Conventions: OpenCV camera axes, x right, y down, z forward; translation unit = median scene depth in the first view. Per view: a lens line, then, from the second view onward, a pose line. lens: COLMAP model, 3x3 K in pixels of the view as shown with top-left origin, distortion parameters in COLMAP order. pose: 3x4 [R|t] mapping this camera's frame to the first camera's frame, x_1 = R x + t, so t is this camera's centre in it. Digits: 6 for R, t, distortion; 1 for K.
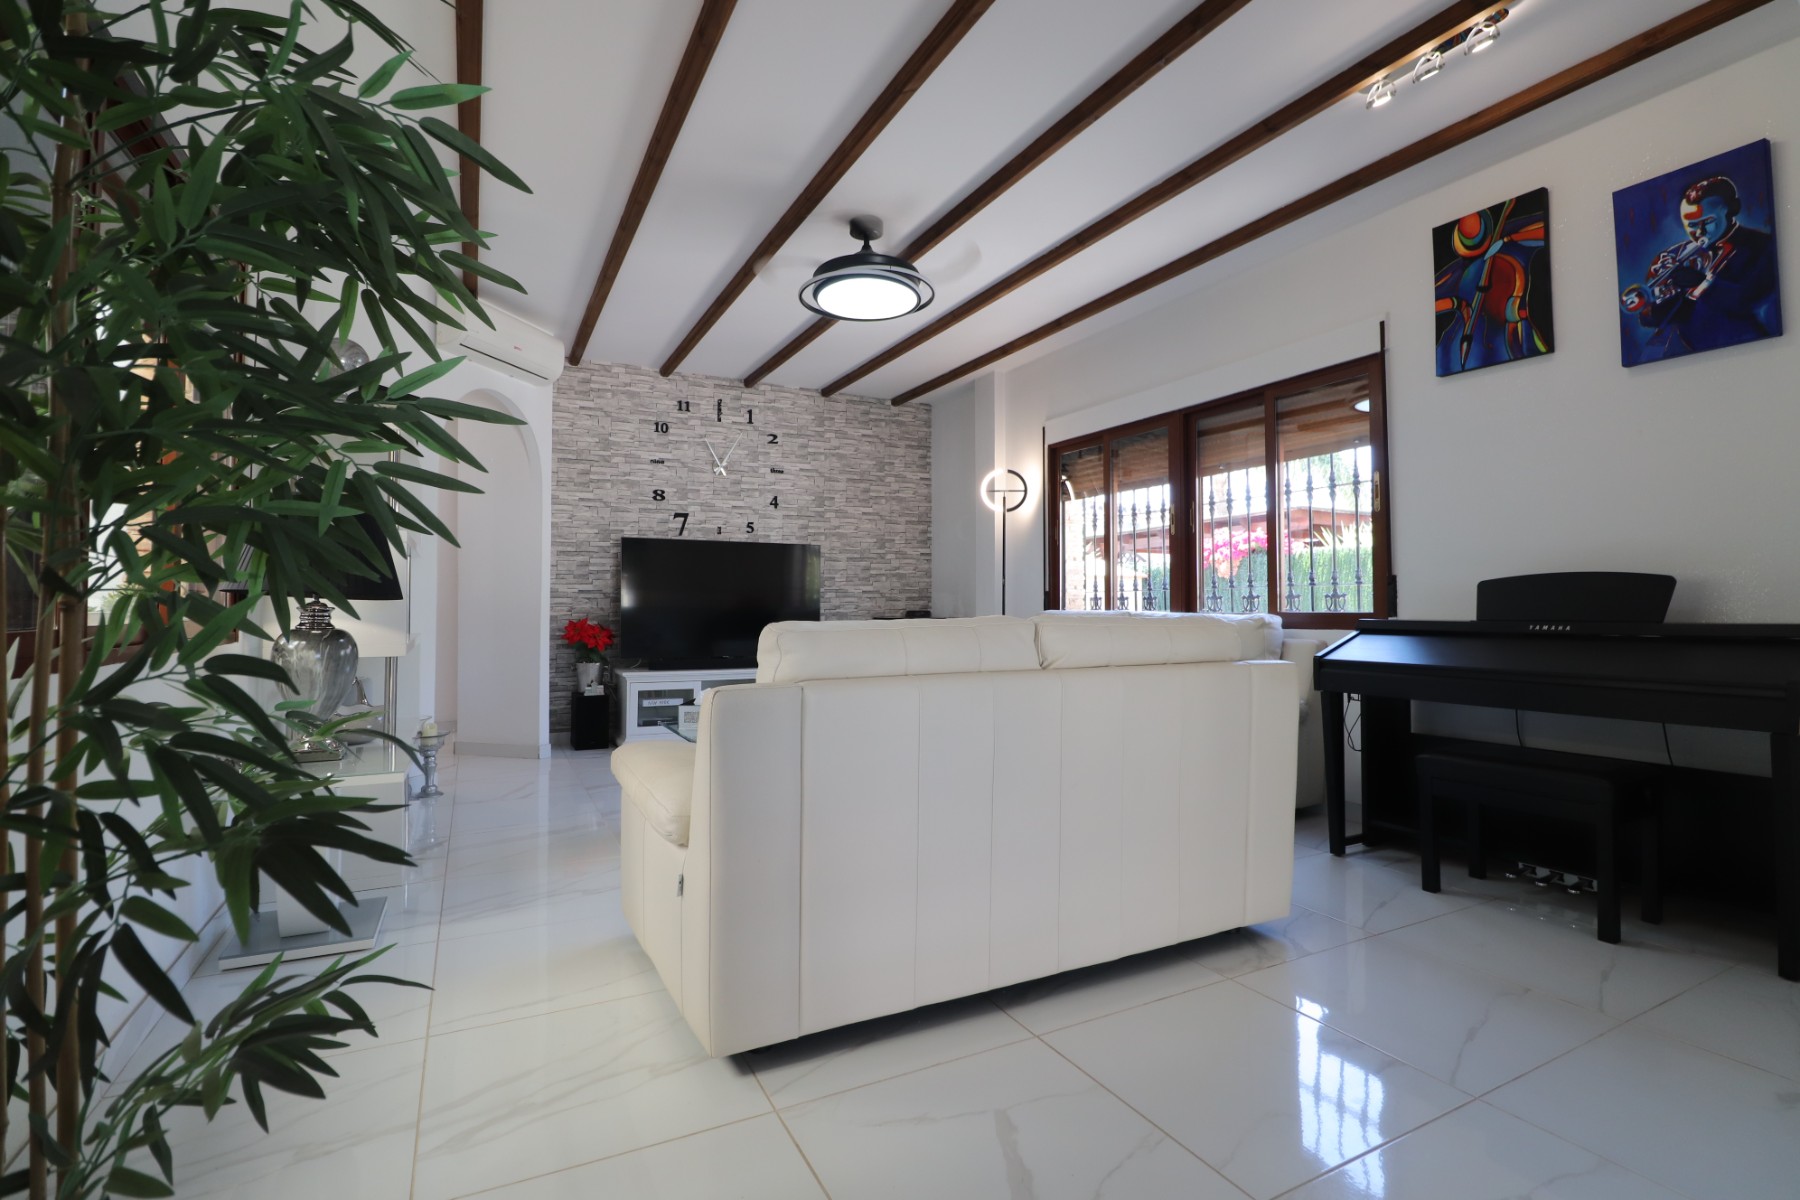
lens RADIAL K [[837.3, 0, 905.2], [0, 837.3, 585.4], [0, 0, 1]] dist [0.000675, -0.013338]
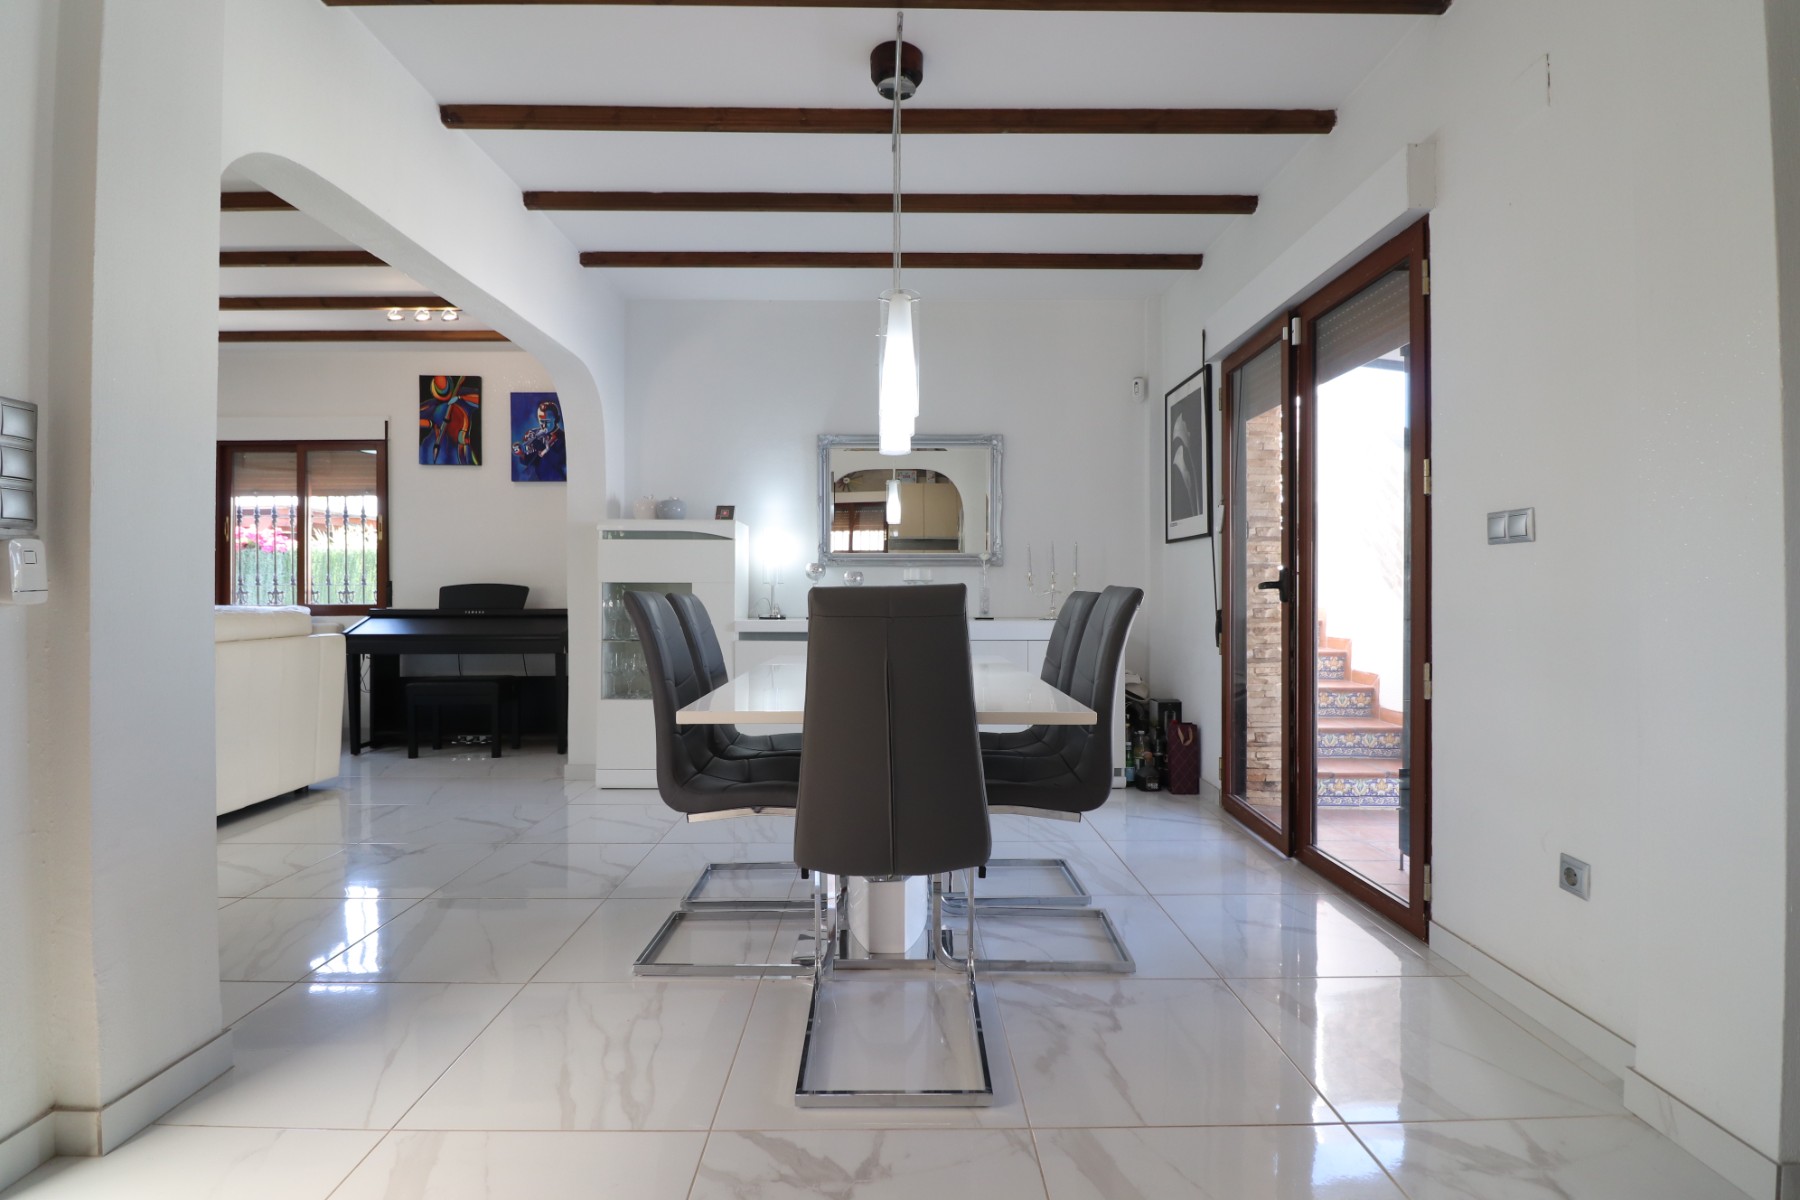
lens RADIAL K [[837.3, 0, 905.2], [0, 837.3, 585.4], [0, 0, 1]] dist [0.000675, -0.013338]
pose [[0.442114, 0.005326, 0.896943, -0.450307], [-0.023359, 0.999712, 0.005577, -0.038706], [-0.896655, -0.023417, 0.442111, -0.642423]]
